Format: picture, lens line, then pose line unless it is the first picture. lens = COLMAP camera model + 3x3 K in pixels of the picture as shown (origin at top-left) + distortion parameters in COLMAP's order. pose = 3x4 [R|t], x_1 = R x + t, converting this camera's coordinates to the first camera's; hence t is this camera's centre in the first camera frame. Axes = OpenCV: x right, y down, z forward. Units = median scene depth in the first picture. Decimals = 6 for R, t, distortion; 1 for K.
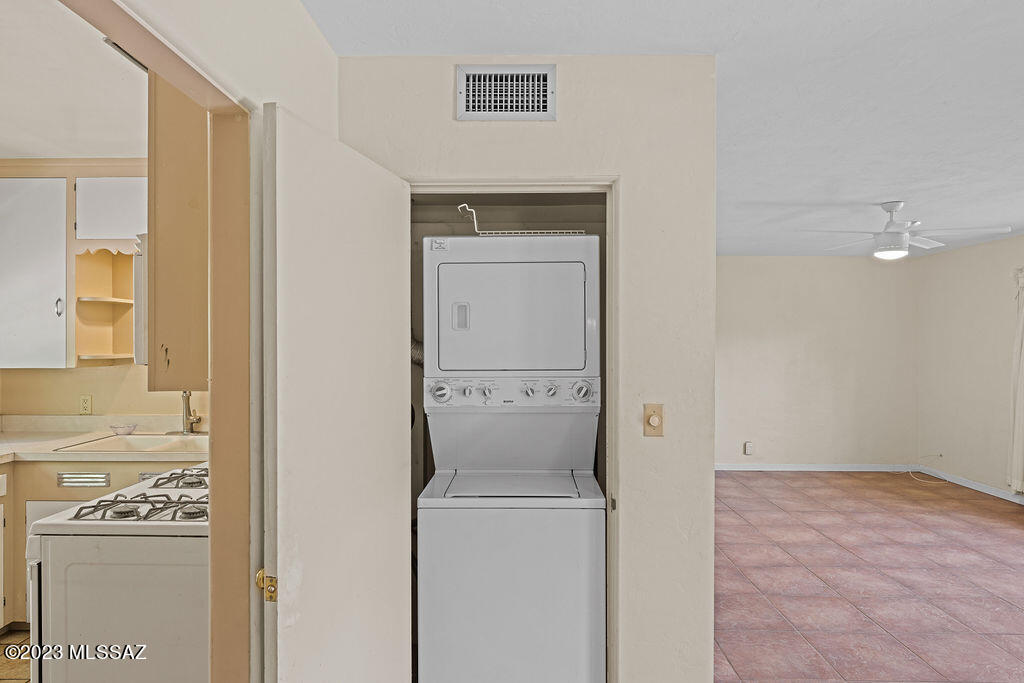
lens RADIAL K [[611.6, 0, 510.3], [0, 611.6, 342.4], [0, 0, 1]] dist [0.000605, 0.000845]
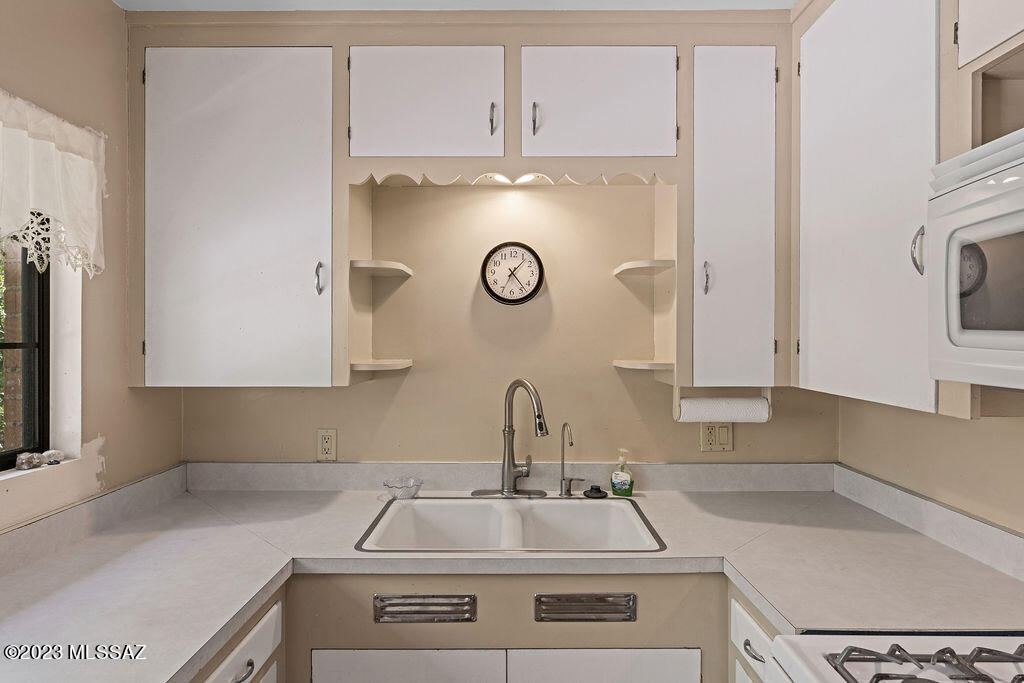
lens RADIAL K [[617.1, 0, 513.0], [0, 617.1, 338.6], [0, 0, 1]] dist [-0.001427, -0.001024]
pose [[0.999971, -0.002416, 0.007246, -0.562966], [0.002379, 0.999985, 0.004995, -0.004982], [-0.007258, -0.004978, 0.999961, 0.432357]]
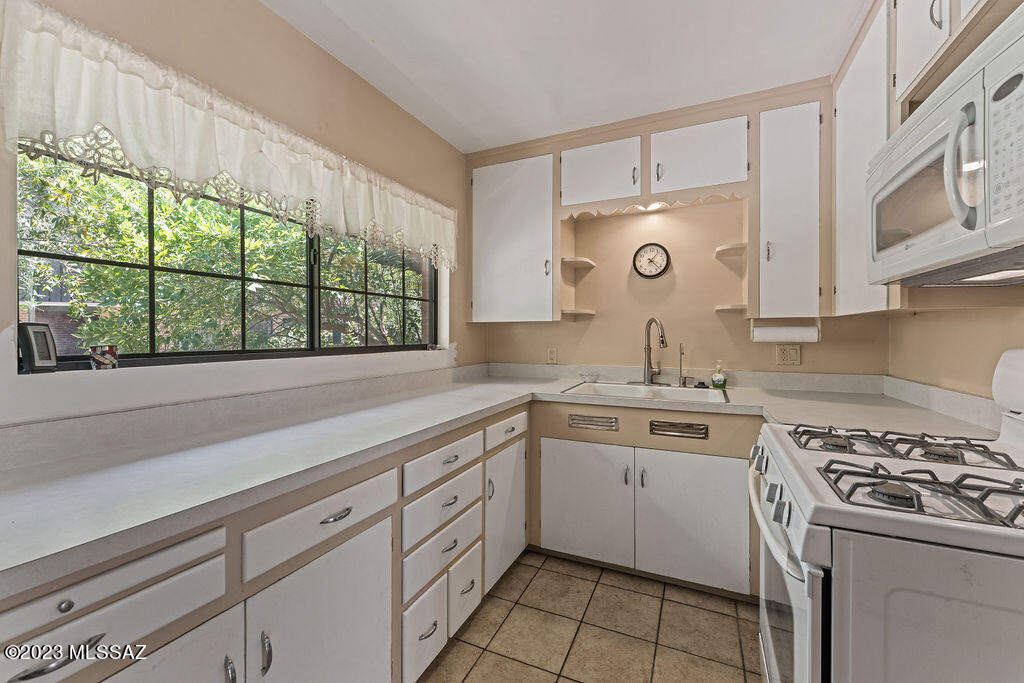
lens RADIAL K [[413.3, 0, 511.0], [0, 413.3, 335.7], [0, 0, 1]] dist [0.001418, -0.000454]
pose [[0.911012, -0.001577, -0.412376, -0.478896], [0.003421, 0.999987, 0.003734, 0.065722], [0.412365, -0.004812, 0.911006, 0.267613]]
